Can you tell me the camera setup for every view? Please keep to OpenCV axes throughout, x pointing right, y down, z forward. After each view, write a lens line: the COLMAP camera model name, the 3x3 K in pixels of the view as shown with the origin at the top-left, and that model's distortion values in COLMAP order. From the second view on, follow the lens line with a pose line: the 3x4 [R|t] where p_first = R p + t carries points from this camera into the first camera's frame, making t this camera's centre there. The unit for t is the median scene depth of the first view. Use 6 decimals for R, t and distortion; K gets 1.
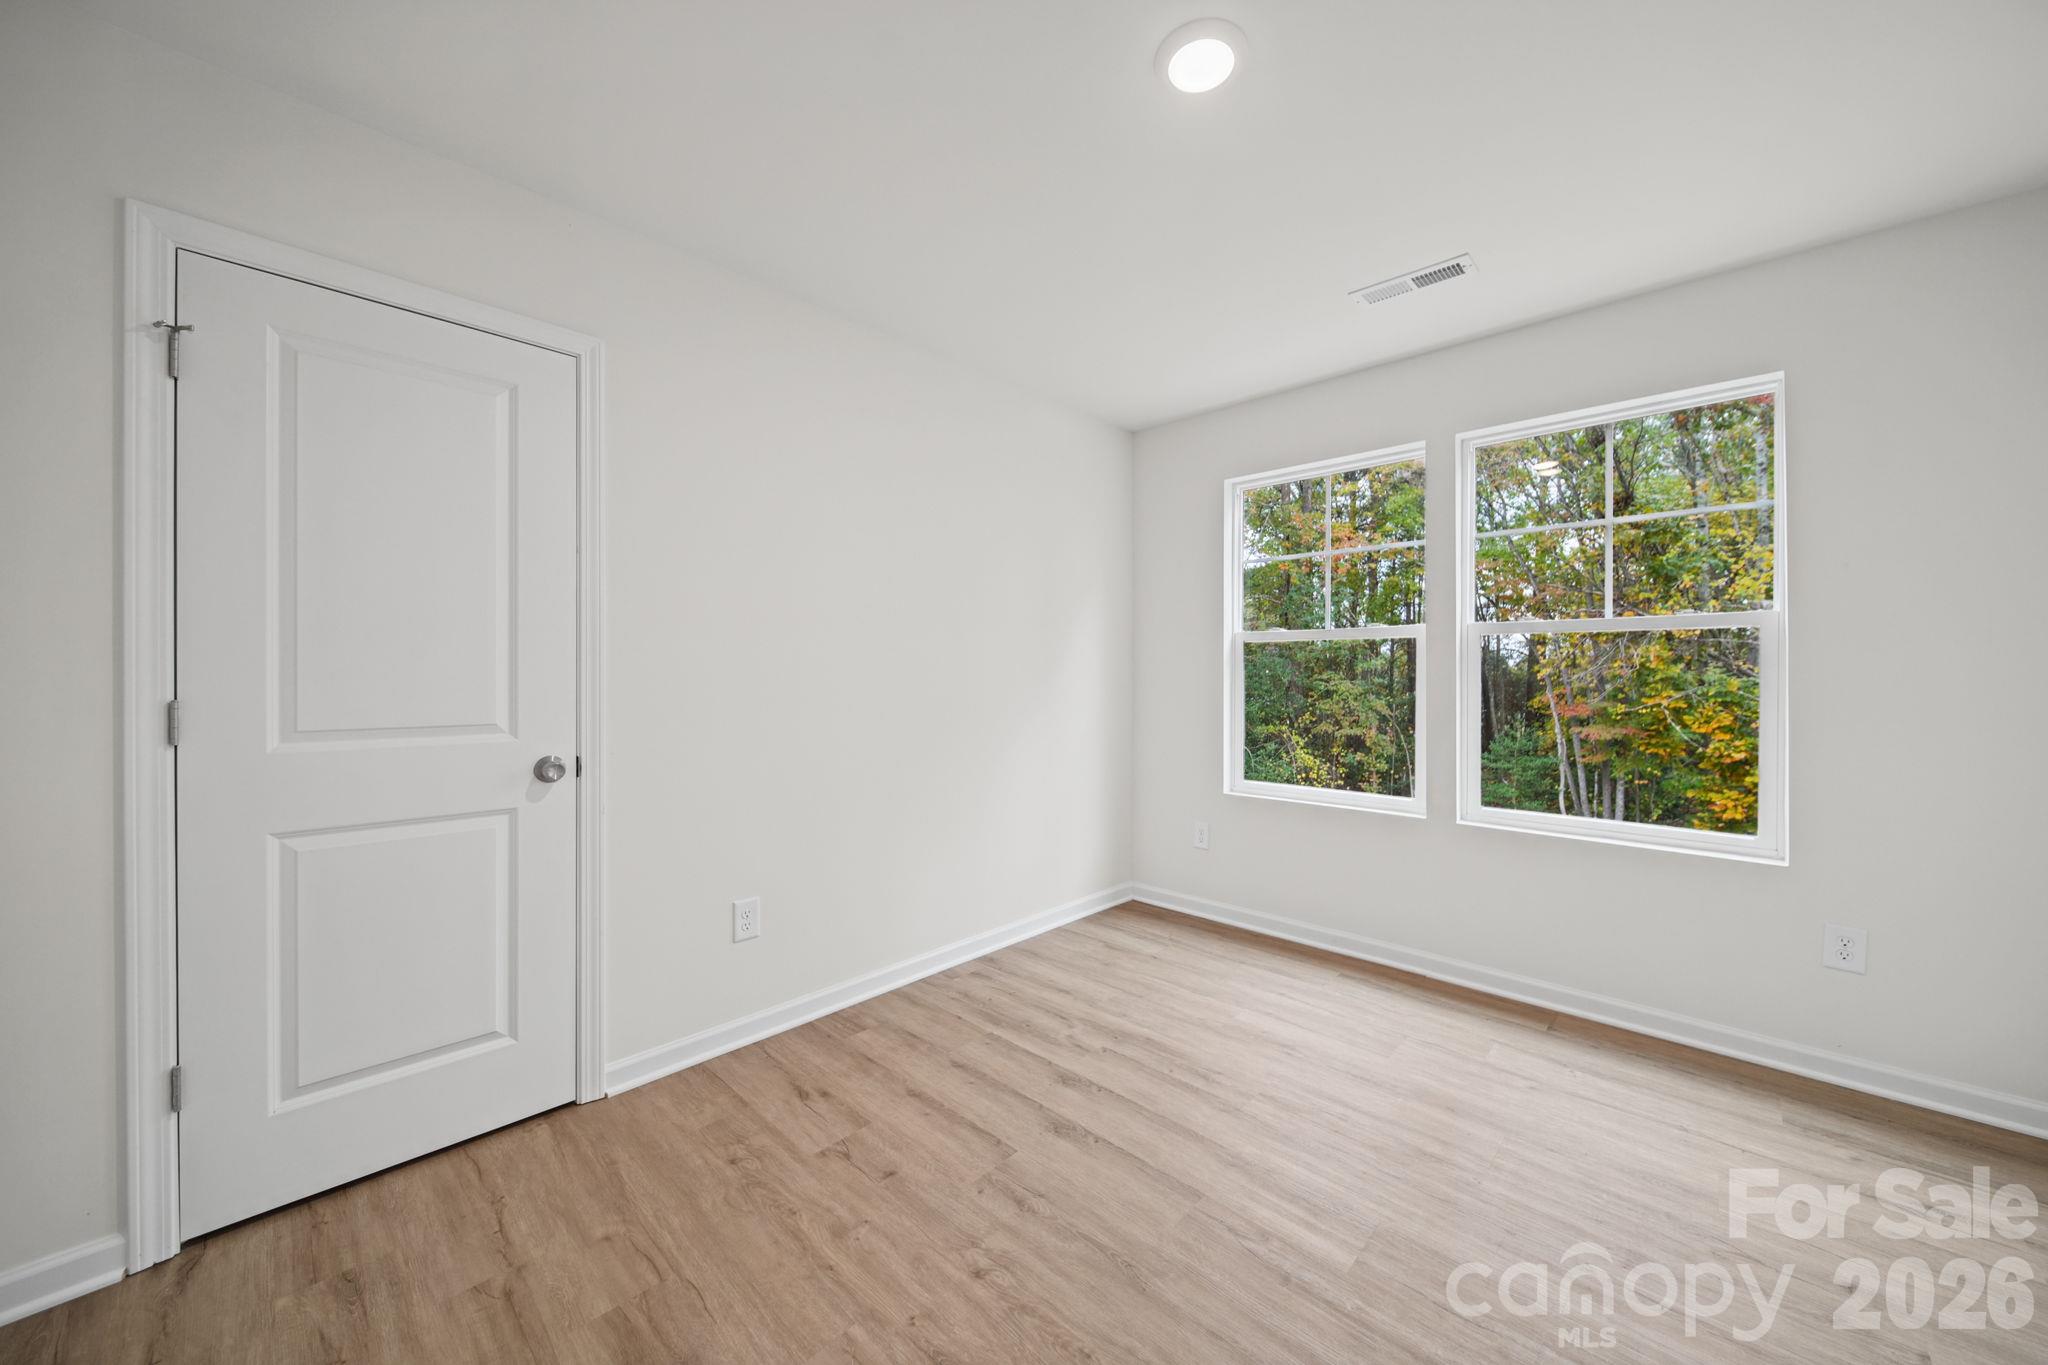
lens RADIAL K [[706.4, 0, 1031.8], [0, 706.4, 680.8], [0, 0, 1]] dist [0.009971, 0.000095]
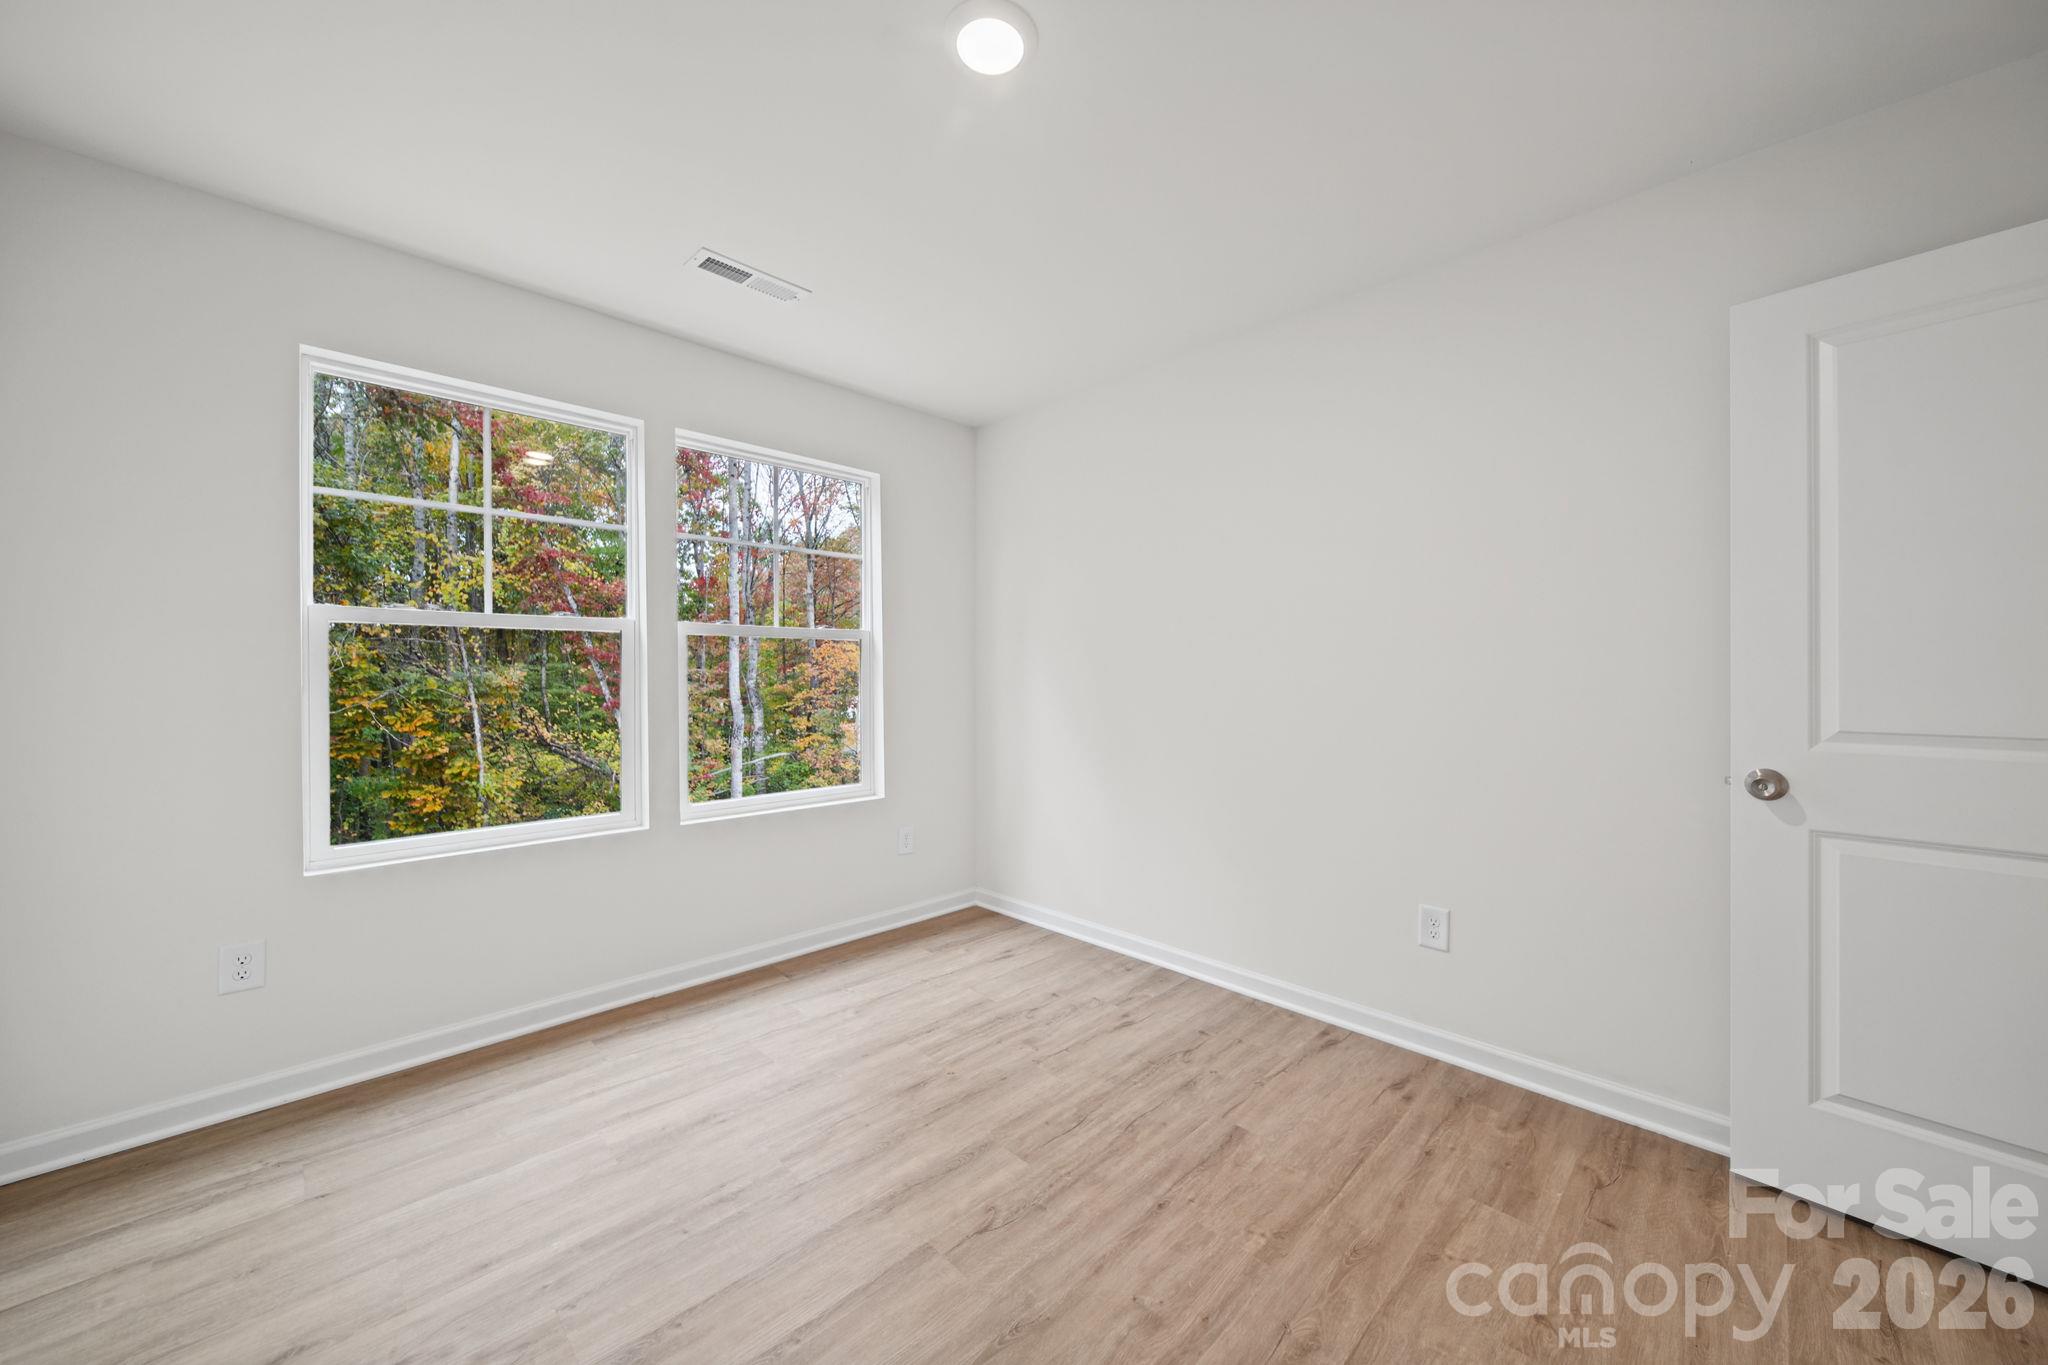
lens RADIAL K [[732.7, 0, 1035.4], [0, 732.7, 677.3], [0, 0, 1]] dist [0.005191, -0.000142]
pose [[0.052087, -0.004511, 0.998632, -0.349965], [0.008258, 0.999958, 0.004086, -0.004602], [-0.998608, 0.008034, 0.052122, 0.406144]]
